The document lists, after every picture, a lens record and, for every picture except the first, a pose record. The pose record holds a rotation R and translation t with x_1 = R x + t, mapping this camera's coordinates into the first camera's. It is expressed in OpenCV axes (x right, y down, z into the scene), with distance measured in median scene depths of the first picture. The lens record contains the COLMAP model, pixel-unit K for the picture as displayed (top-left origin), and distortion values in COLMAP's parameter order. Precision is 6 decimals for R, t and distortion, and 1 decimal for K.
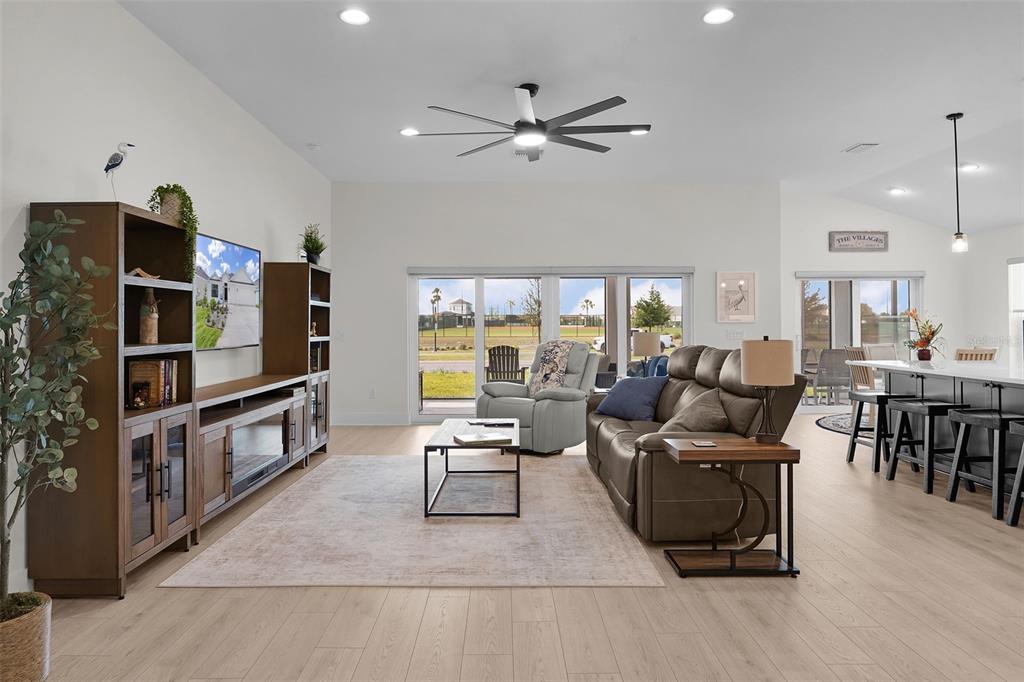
lens RADIAL K [[624.0, 0, 485.7], [0, 624.0, 321.7], [0, 0, 1]] dist [-0.031904, 0.000307]
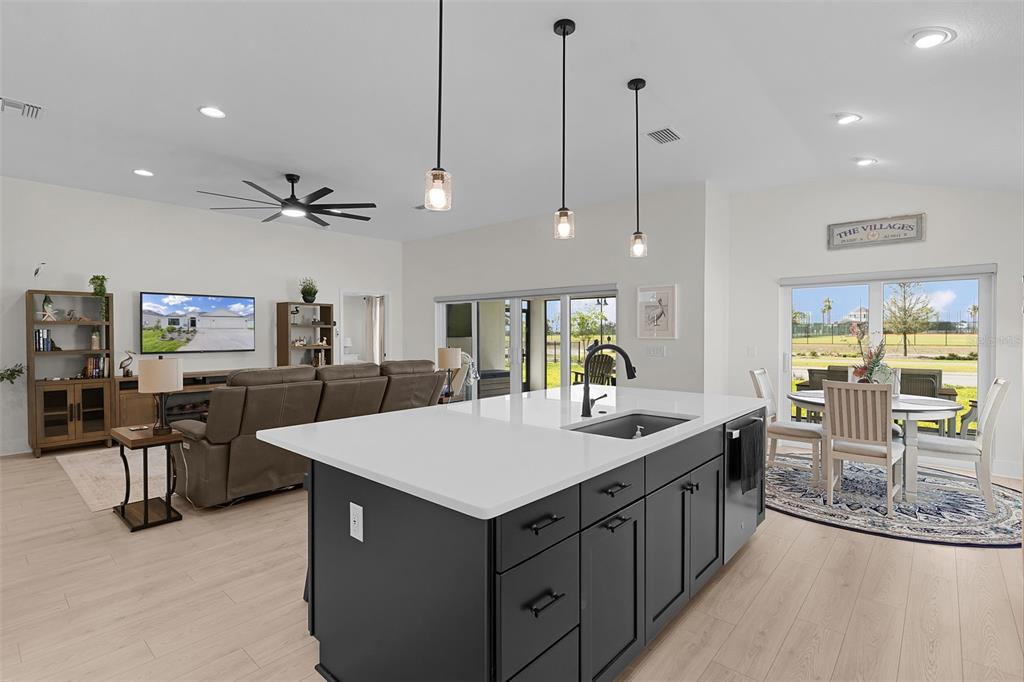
lens RADIAL K [[484.1, 0, 512.0], [0, 484.1, 341.0], [0, 0, 1]] dist [0.001522, -0.000030]
pose [[0.770583, 0.012551, -0.637216, 1.262296], [0.002754, 0.999731, 0.023021, -0.021939], [0.637333, -0.019494, 0.770342, 0.491379]]
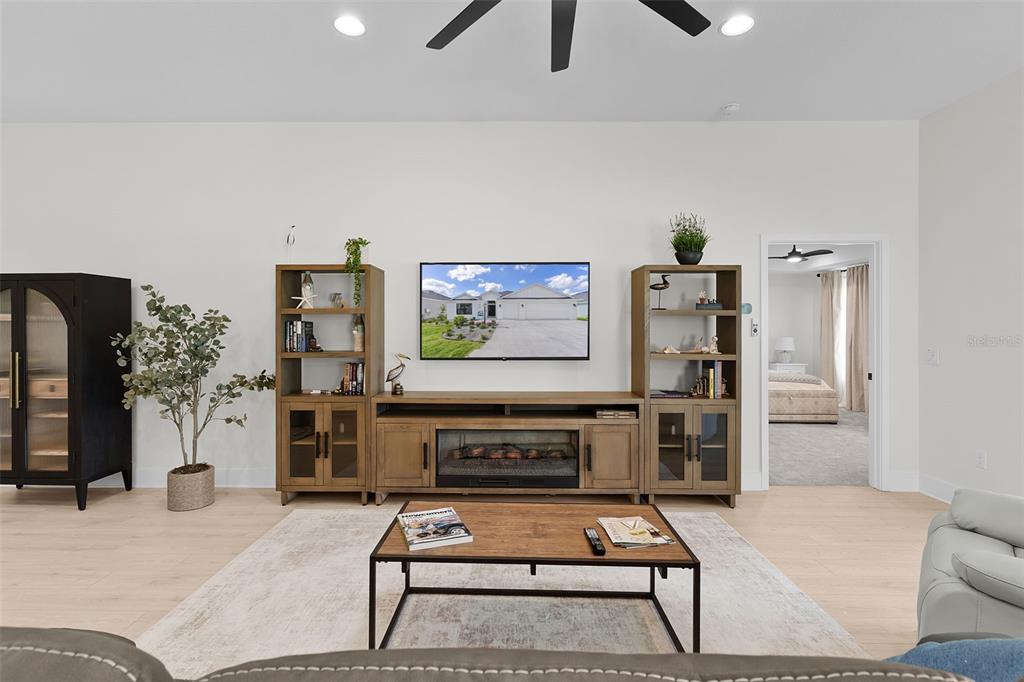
lens RADIAL K [[484.1, 0, 512.0], [0, 484.1, 341.0], [0, 0, 1]] dist [0.001522, -0.000030]
pose [[0.021629, 0.024800, -0.999458, 0.456175], [0.002915, 0.999686, 0.024868, -0.011565], [0.999762, -0.003451, 0.021550, 1.024732]]
